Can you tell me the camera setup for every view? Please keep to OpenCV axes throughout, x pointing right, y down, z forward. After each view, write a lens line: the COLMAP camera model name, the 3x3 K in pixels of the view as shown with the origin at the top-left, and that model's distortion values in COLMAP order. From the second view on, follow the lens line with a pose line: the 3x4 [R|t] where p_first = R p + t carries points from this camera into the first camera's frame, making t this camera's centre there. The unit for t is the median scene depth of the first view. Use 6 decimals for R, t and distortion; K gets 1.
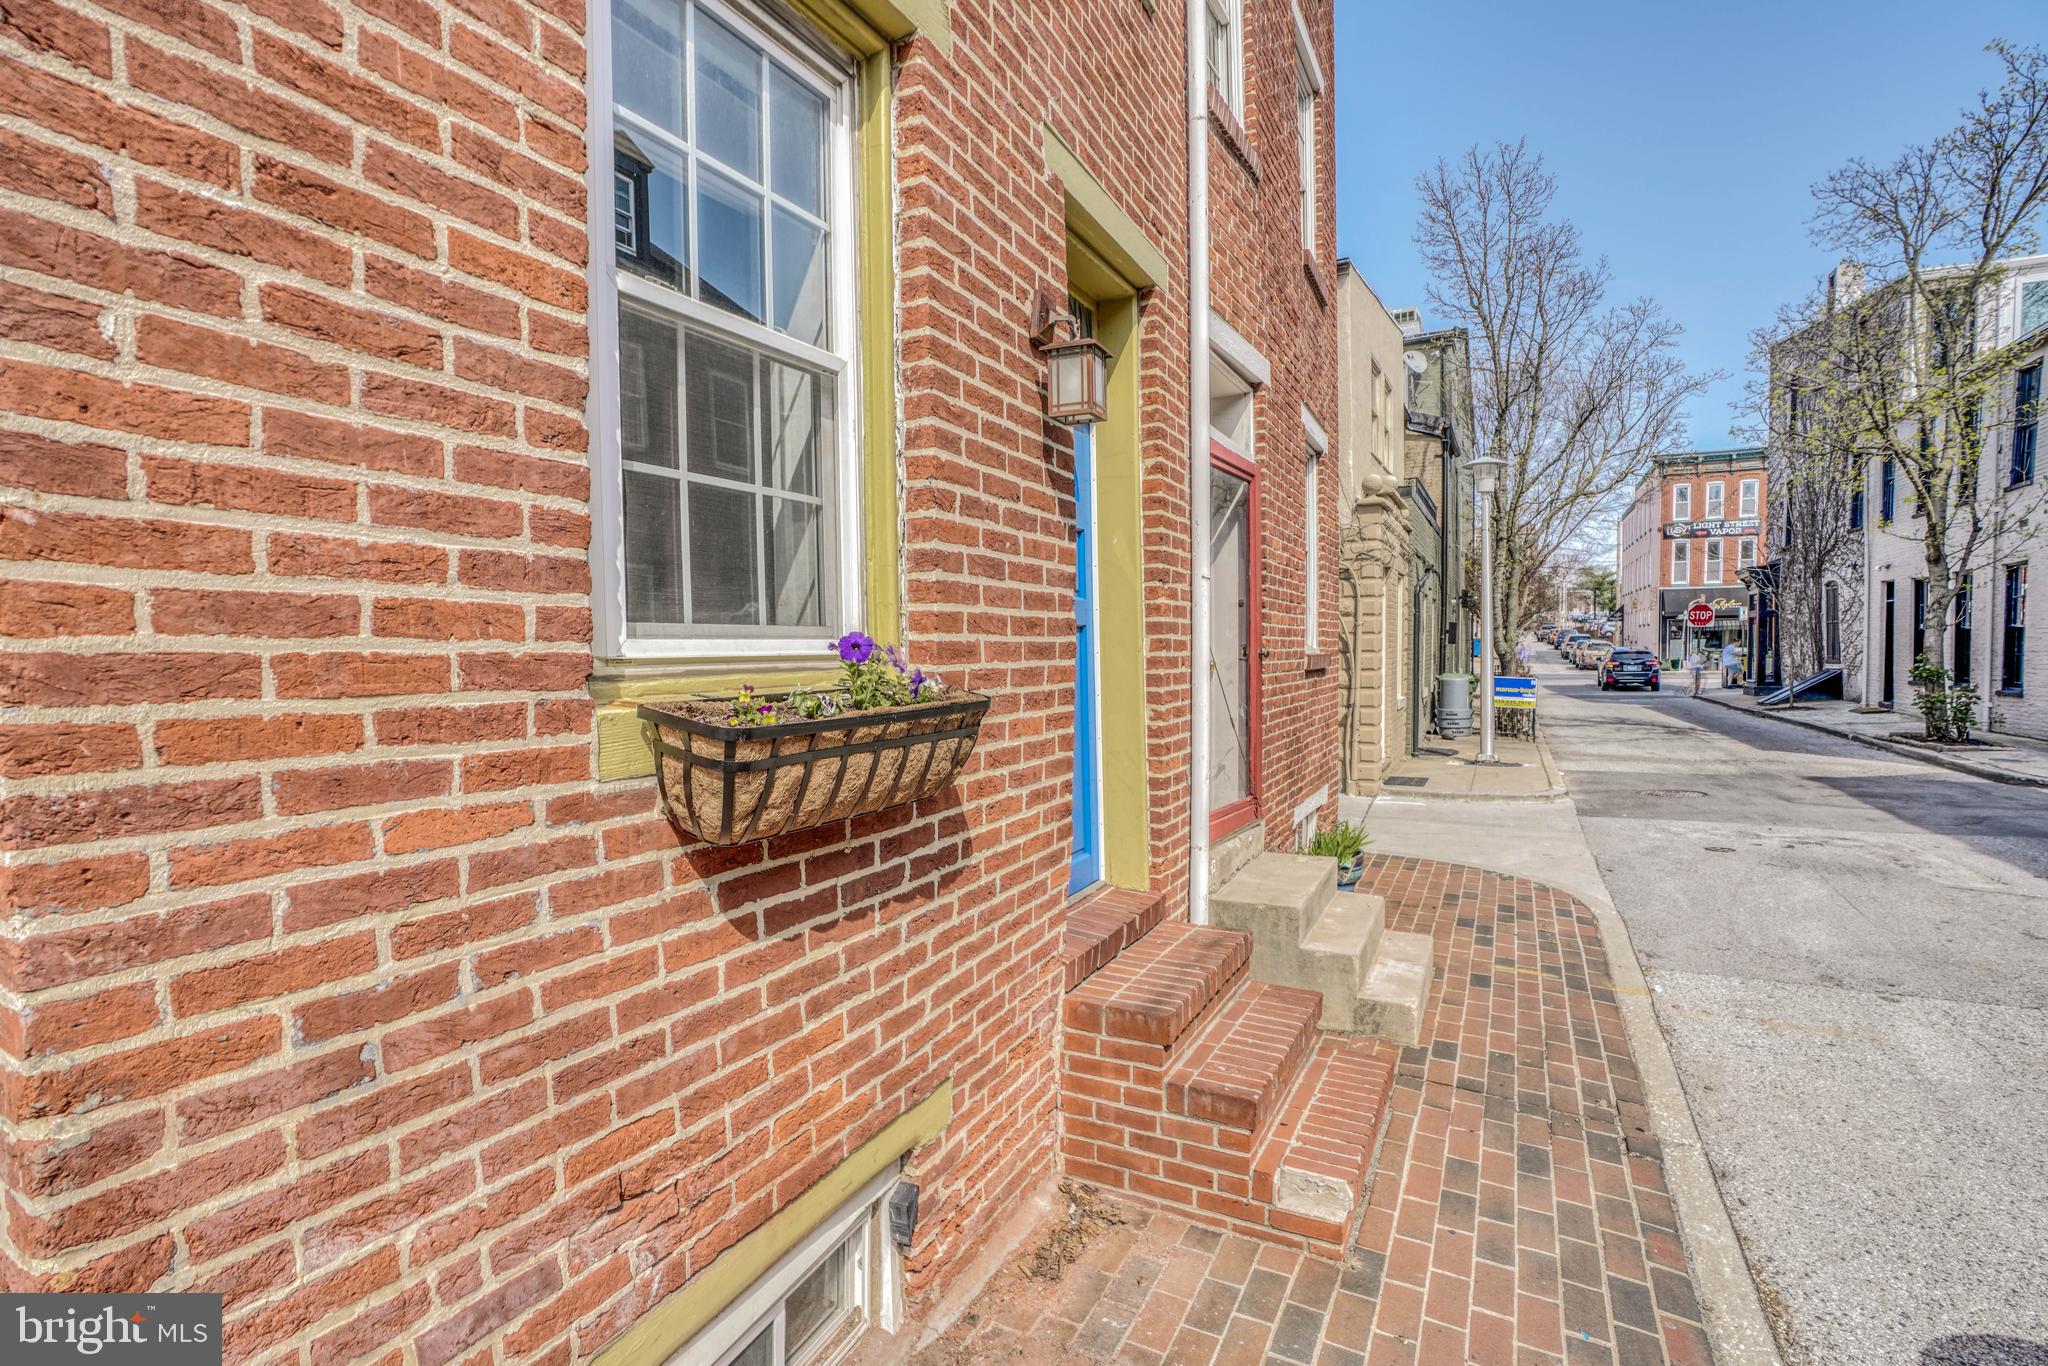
lens RADIAL K [[955.7, 0, 990.0], [0, 955.7, 735.1], [0, 0, 1]] dist [-0.070479, 0.024894]
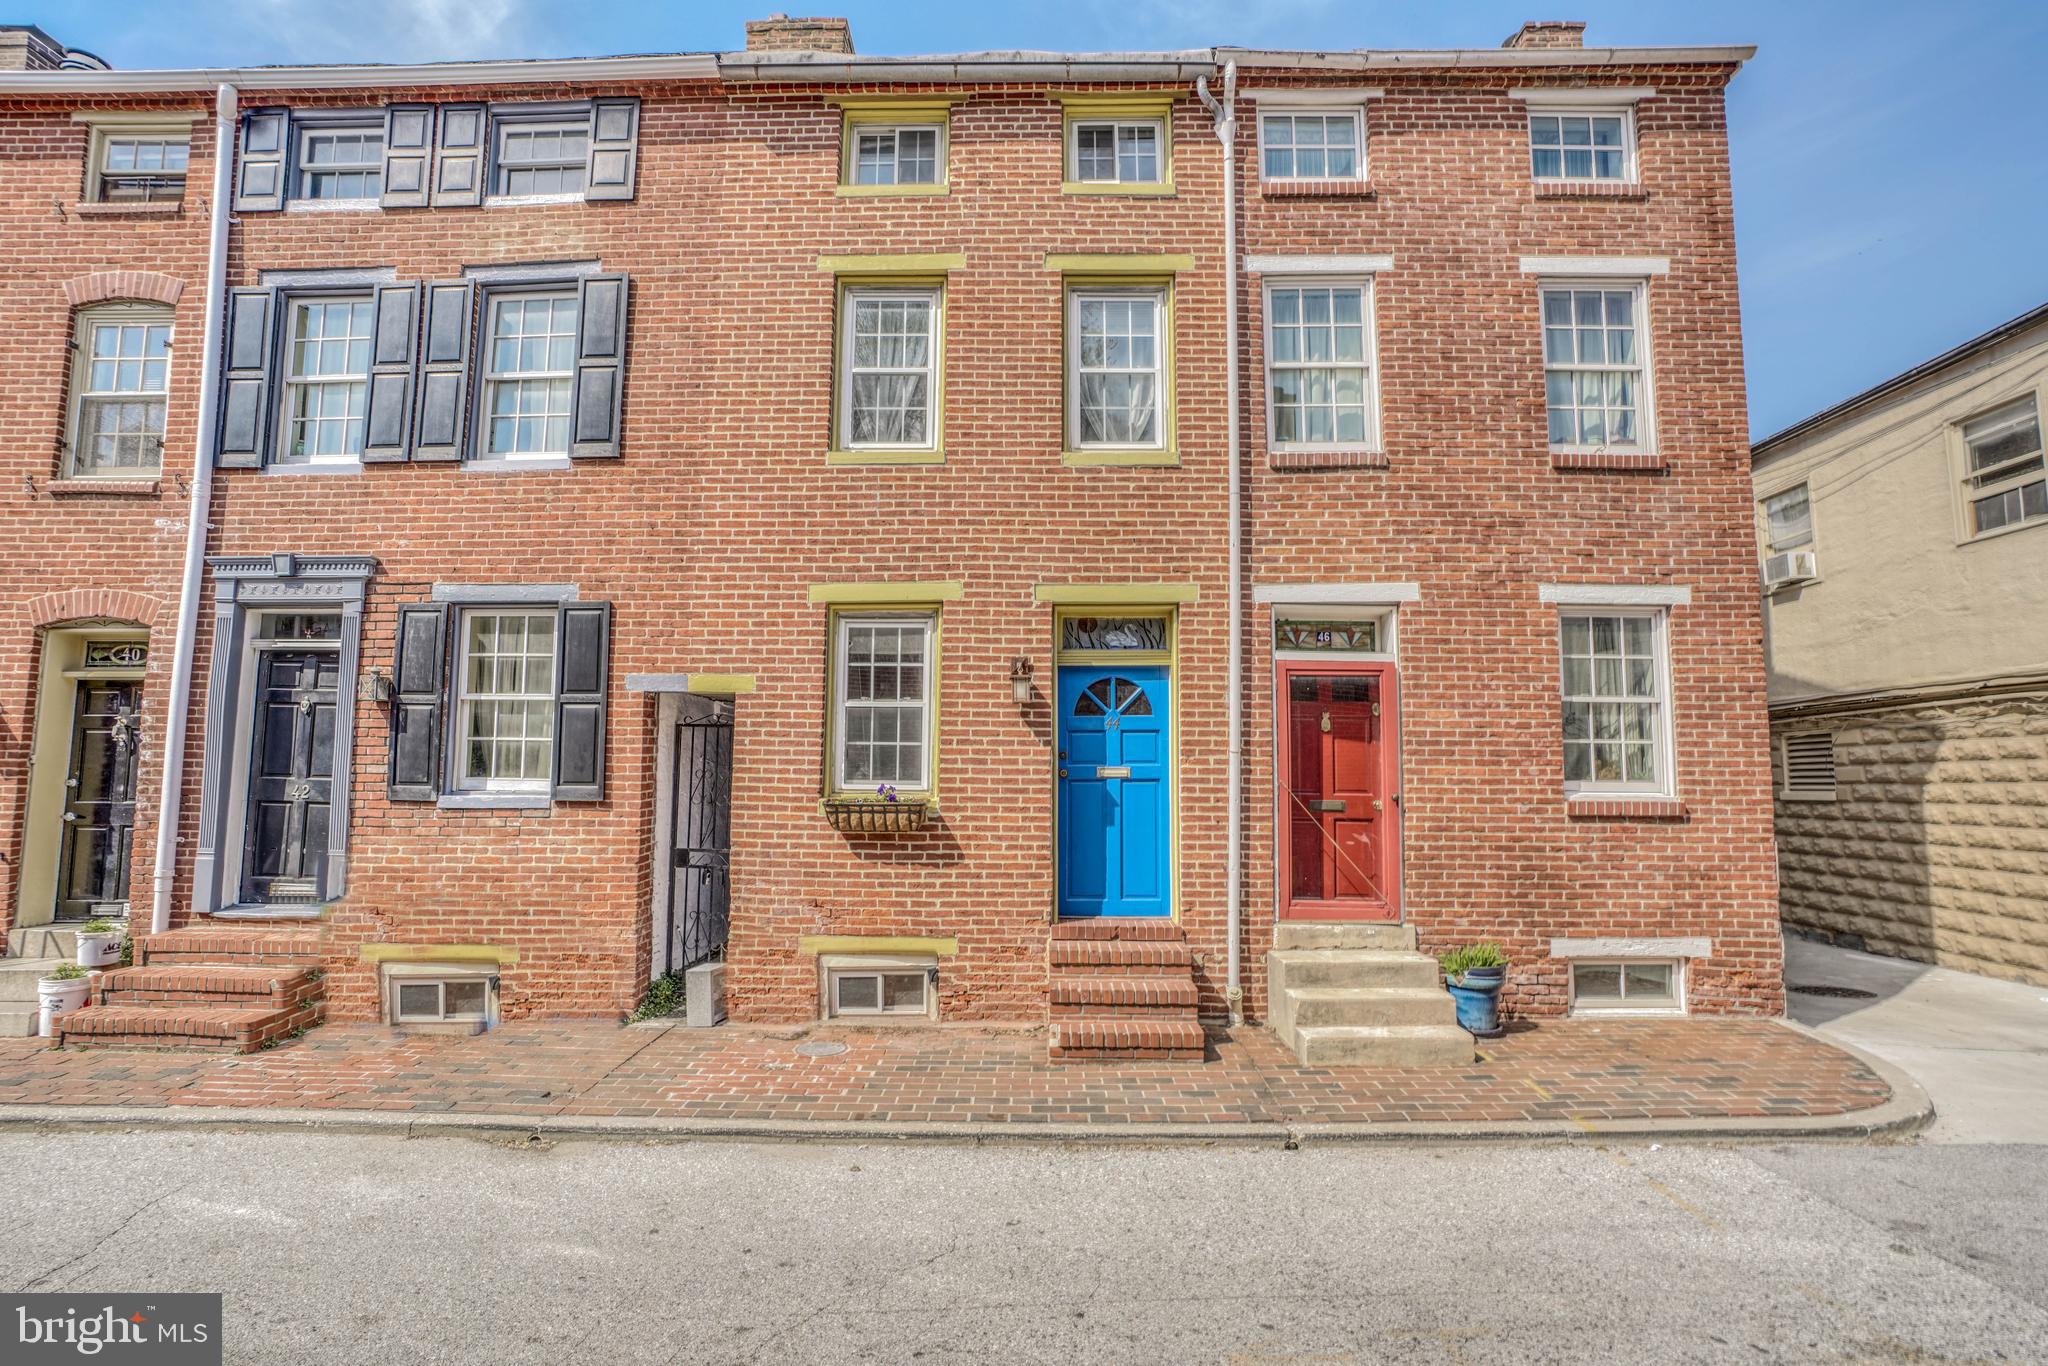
lens RADIAL K [[955.7, 0, 990.0], [0, 955.7, 735.1], [0, 0, 1]] dist [-0.070479, 0.024894]
pose [[0.449232, -0.014644, -0.893295, 2.789180], [-0.094375, 0.993494, -0.063747, -0.078466], [0.888417, 0.112942, 0.444927, -0.282723]]
